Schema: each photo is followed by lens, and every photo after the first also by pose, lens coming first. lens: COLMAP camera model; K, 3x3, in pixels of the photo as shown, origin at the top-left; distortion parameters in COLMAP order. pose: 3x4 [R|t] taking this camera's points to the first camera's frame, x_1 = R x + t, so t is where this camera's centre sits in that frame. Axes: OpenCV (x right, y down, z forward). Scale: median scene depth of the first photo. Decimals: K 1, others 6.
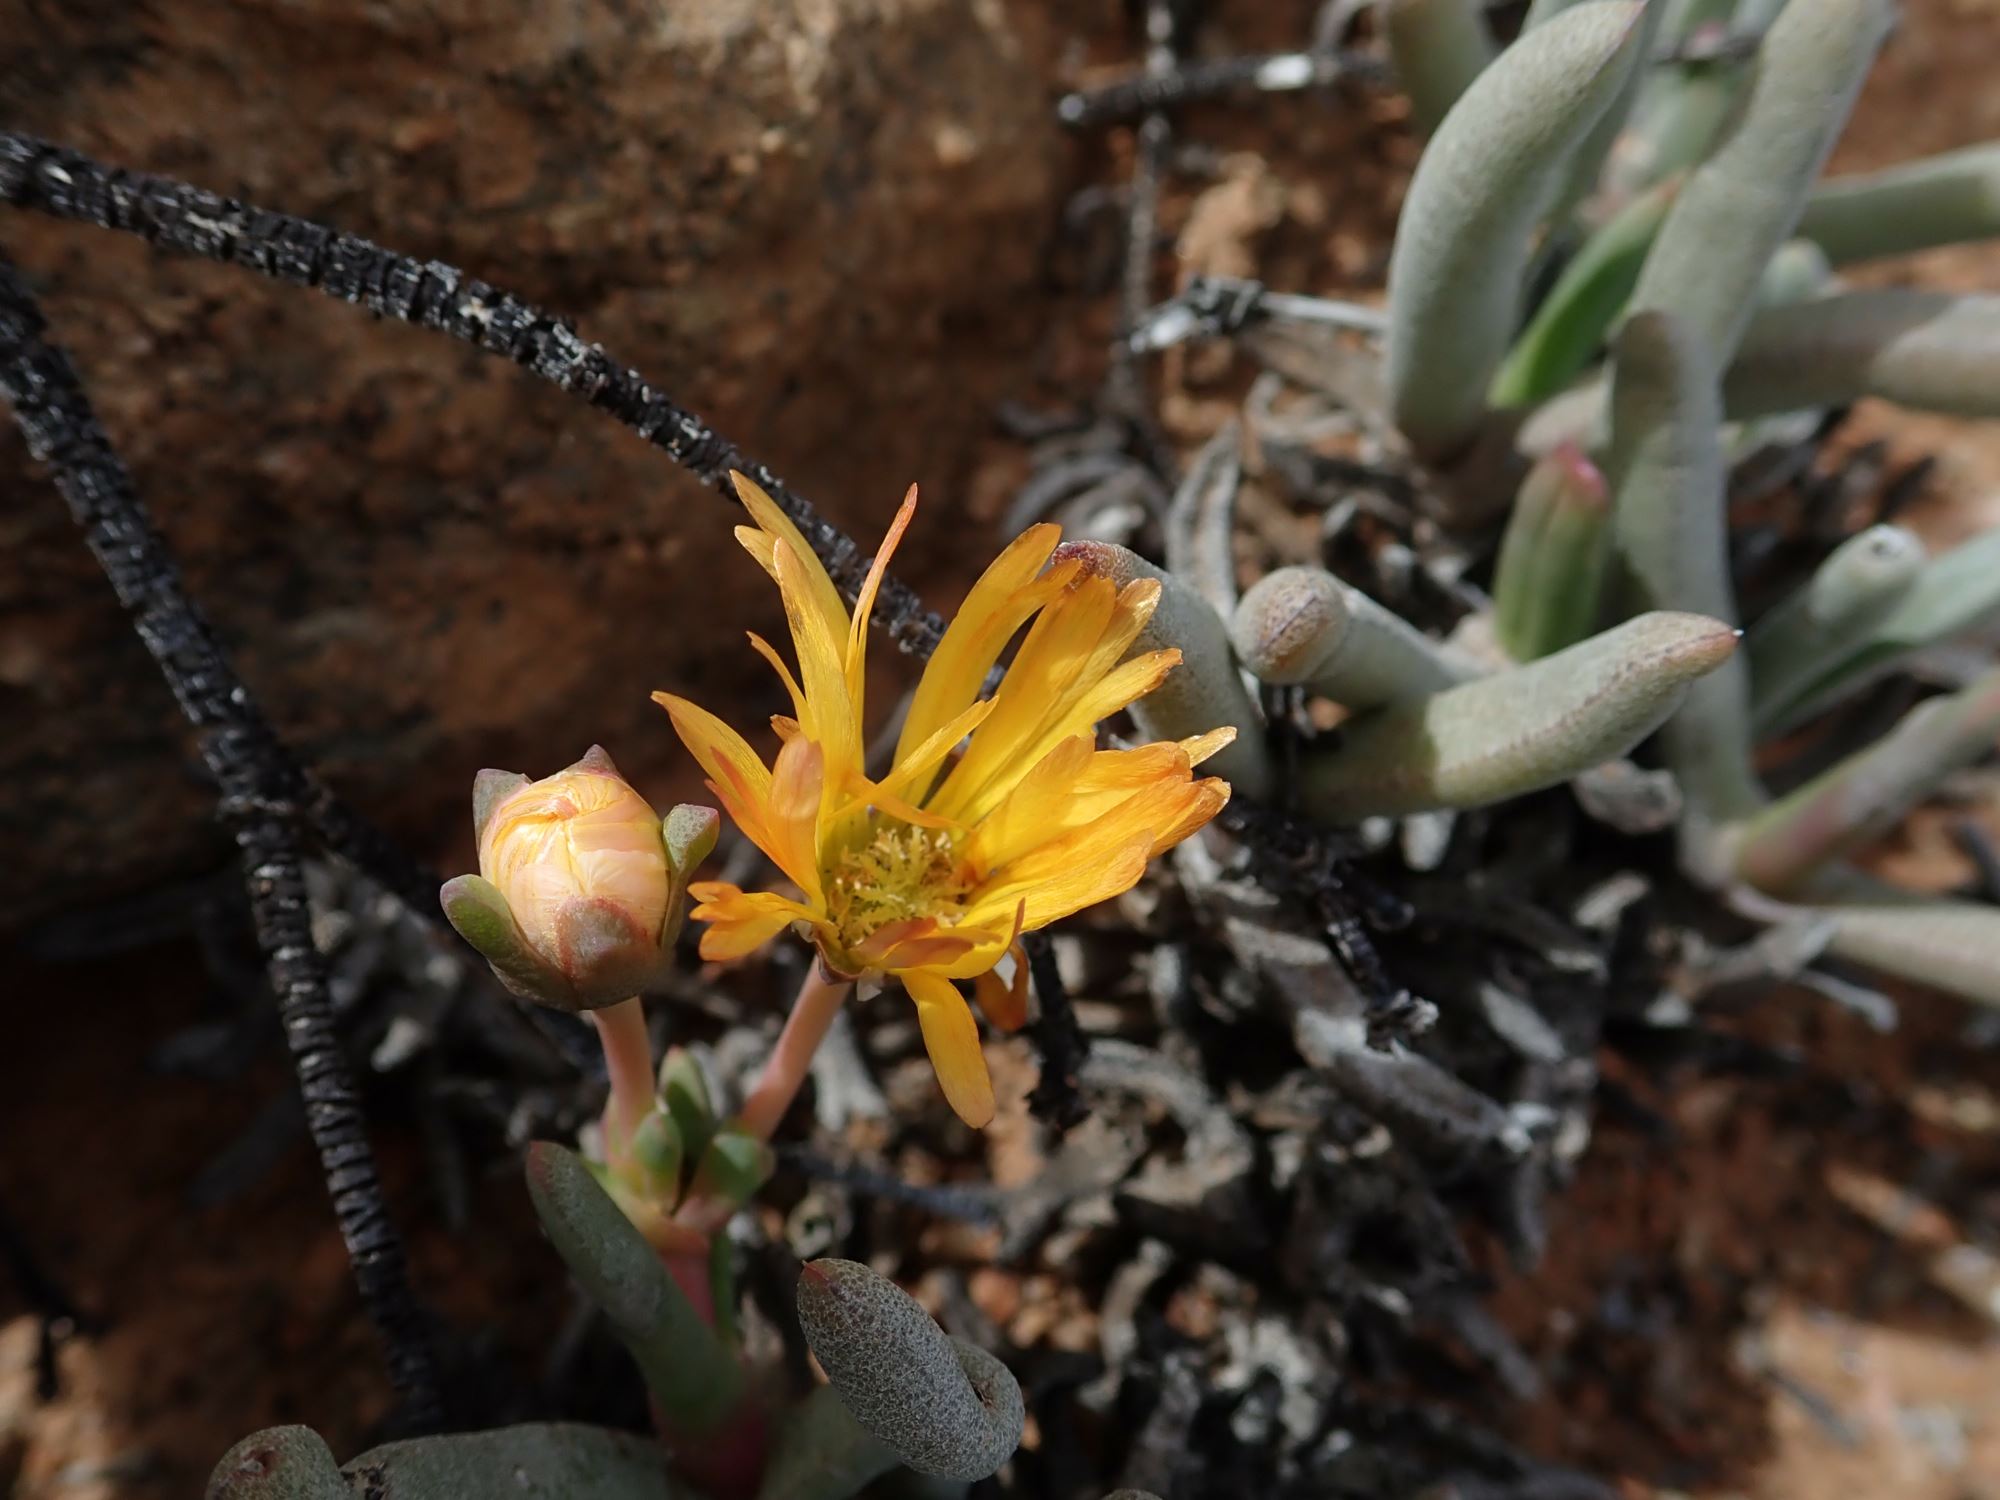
lens RADIAL K [[1760.5, 0, 961.7], [0, 1760.5, 752.8], [0, 0, 1]] dist [-0.014881, -0.004423]
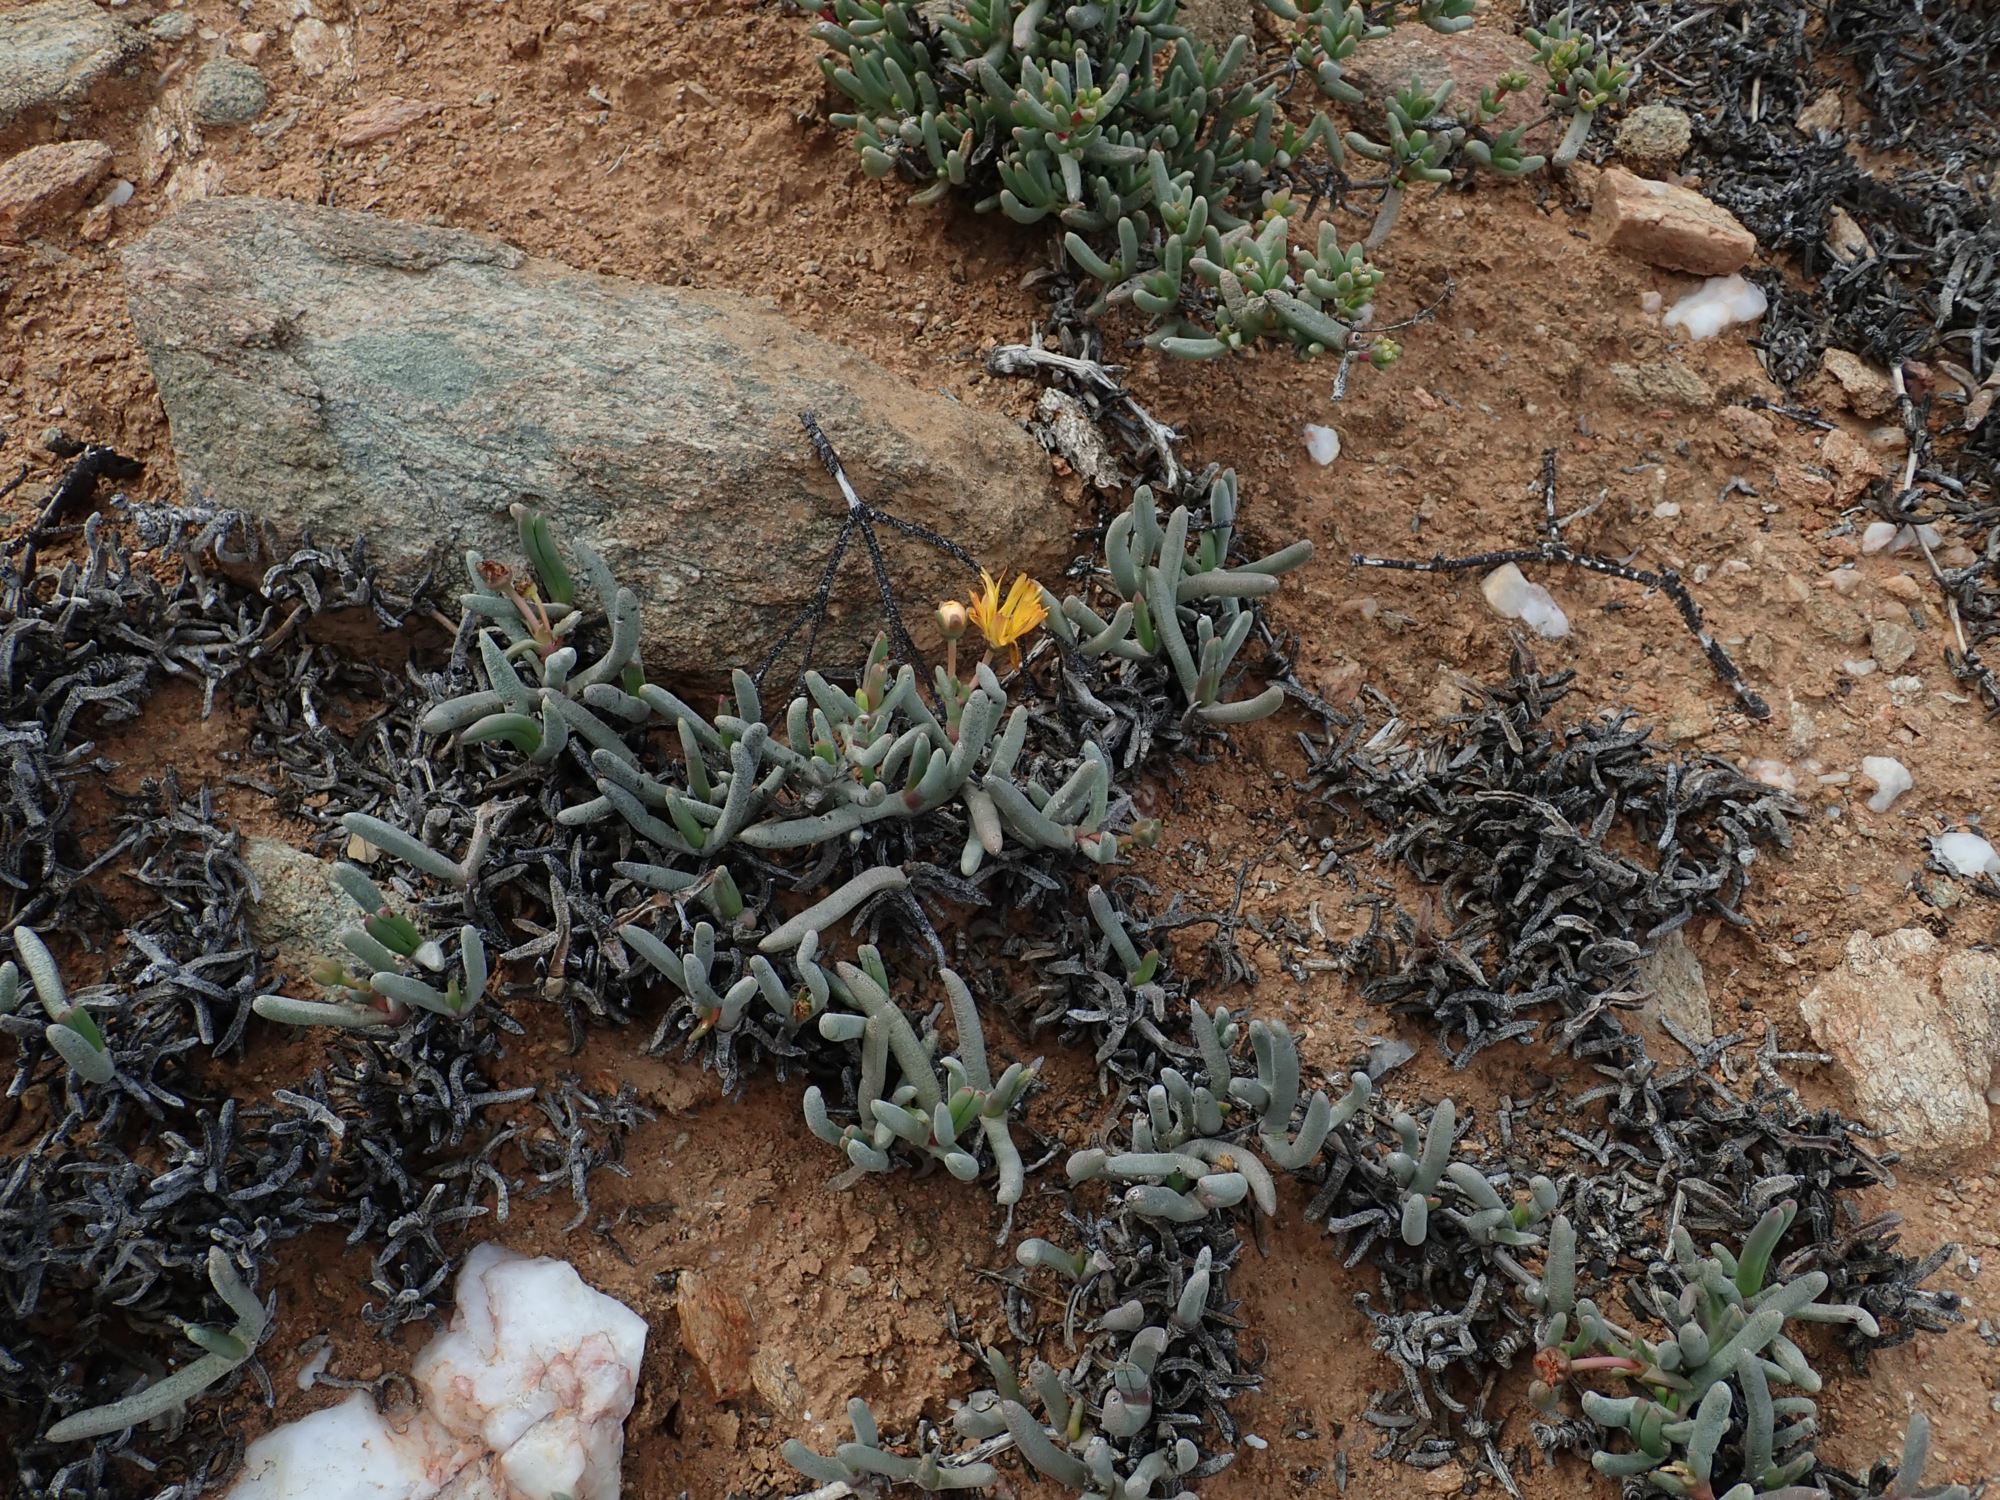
lens RADIAL K [[1755.6, 0, 957.4], [0, 1755.6, 753.8], [0, 0, 1]] dist [-0.038885, -0.019622]
pose [[0.984316, 0.092529, -0.150198, 0.652820], [-0.130037, 0.955907, -0.263310, 1.764642], [0.119212, 0.278712, 0.952947, -3.978416]]
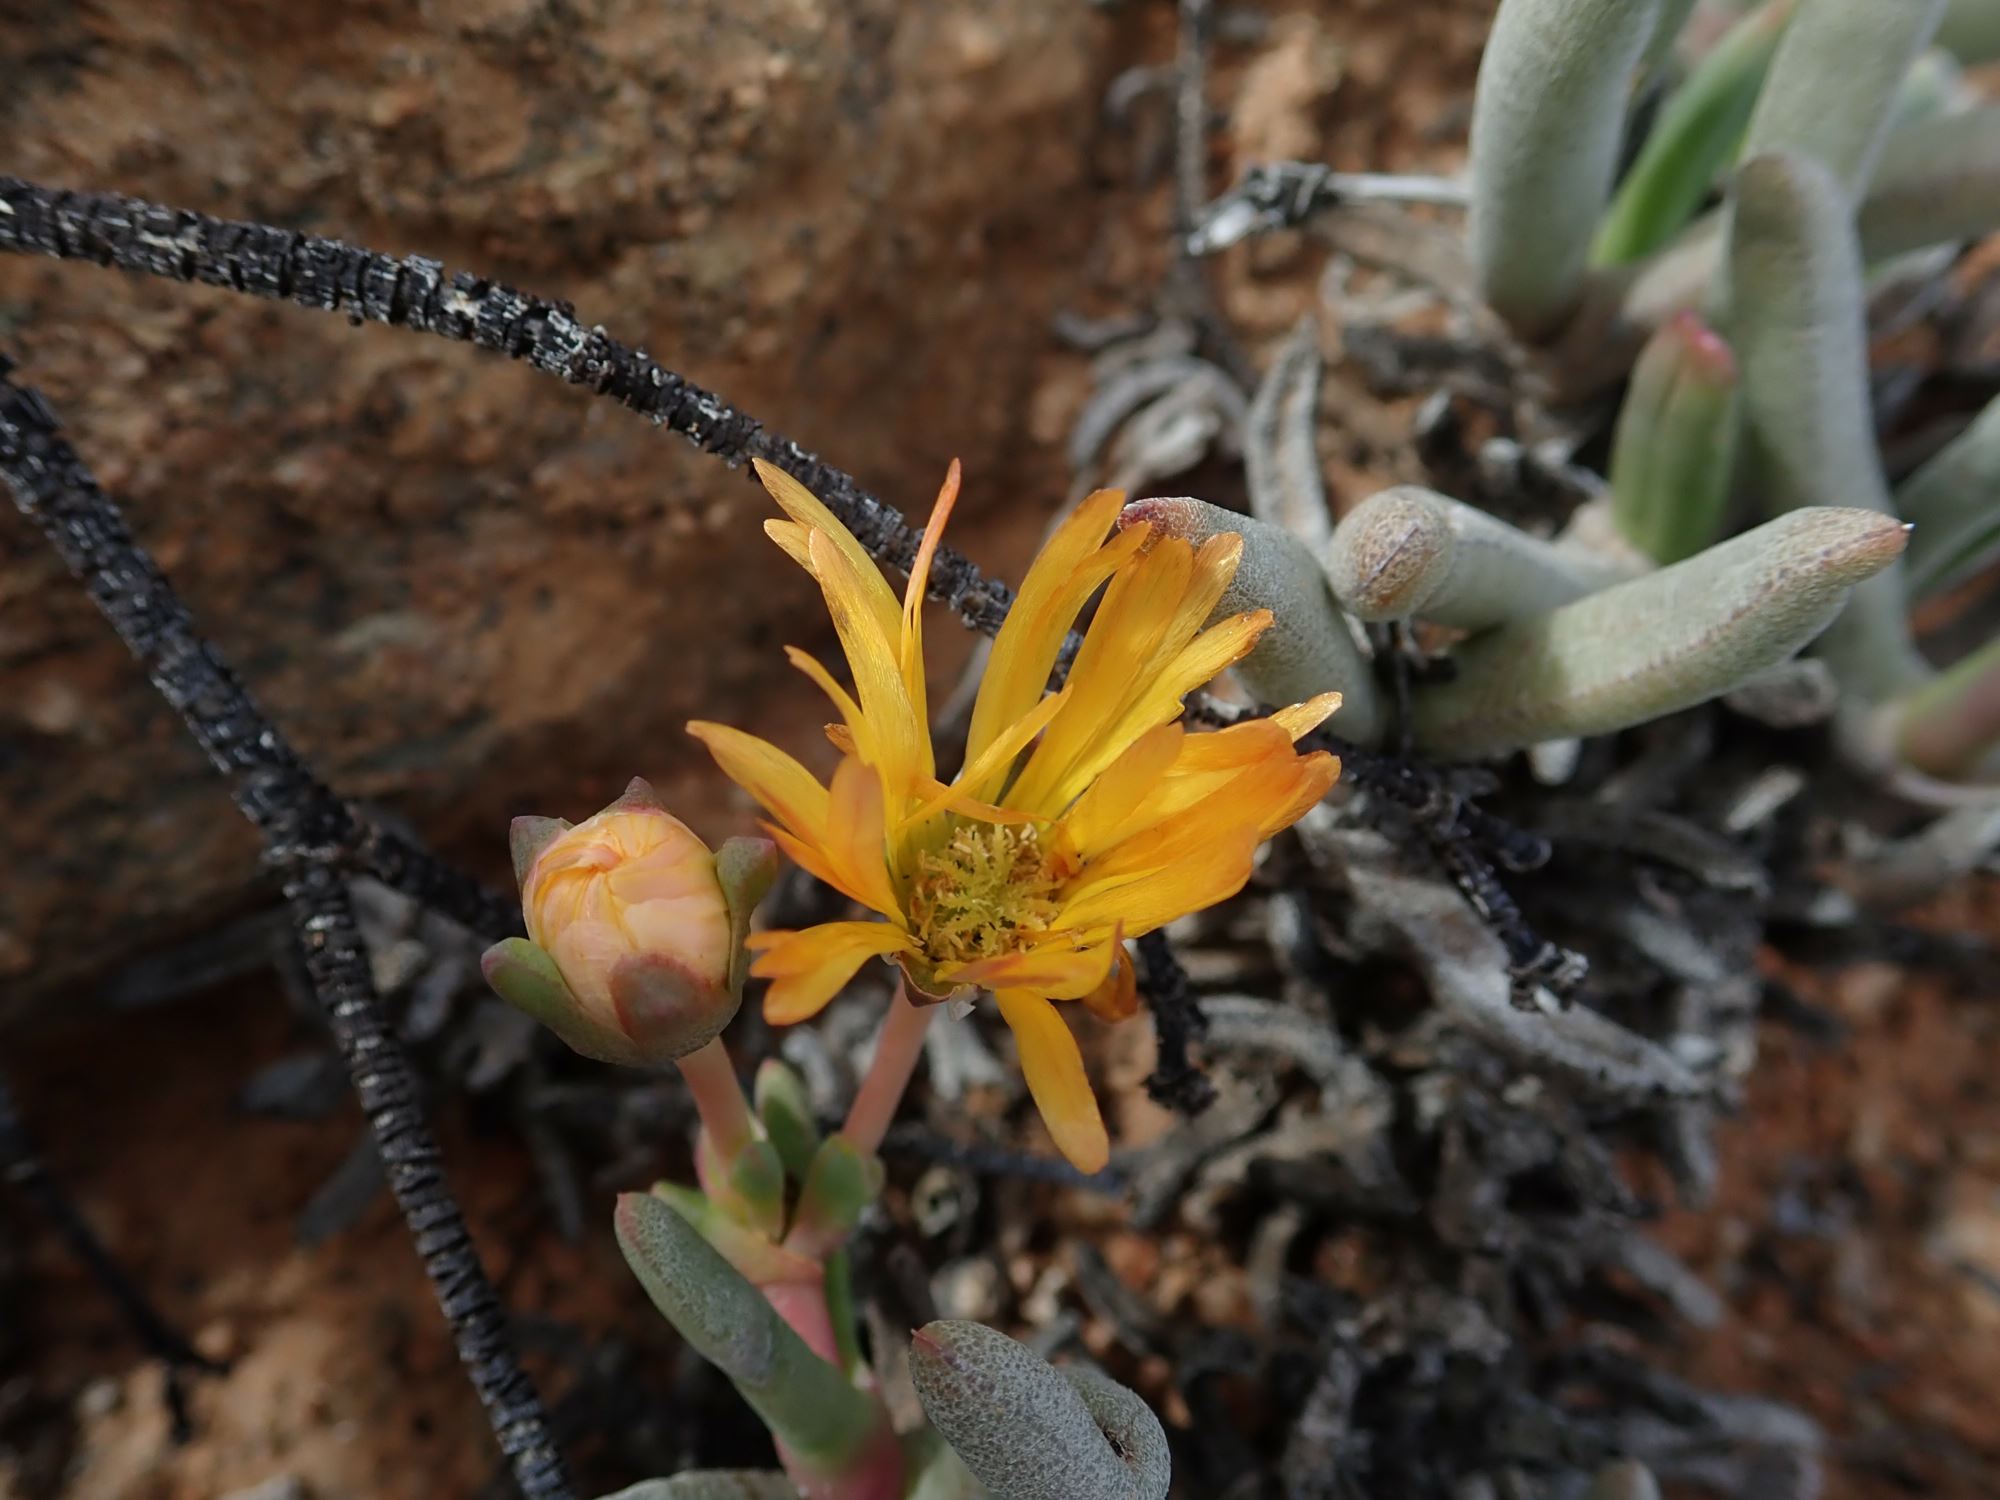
lens RADIAL K [[1755.9, 0, 964.7], [0, 1755.9, 755.3], [0, 0, 1]] dist [-0.012568, -0.010269]
pose [[0.994044, -0.091030, -0.059926, 0.012666], [0.094689, 0.993615, 0.061345, -0.041467], [0.053959, -0.066654, 0.996316, 0.076411]]
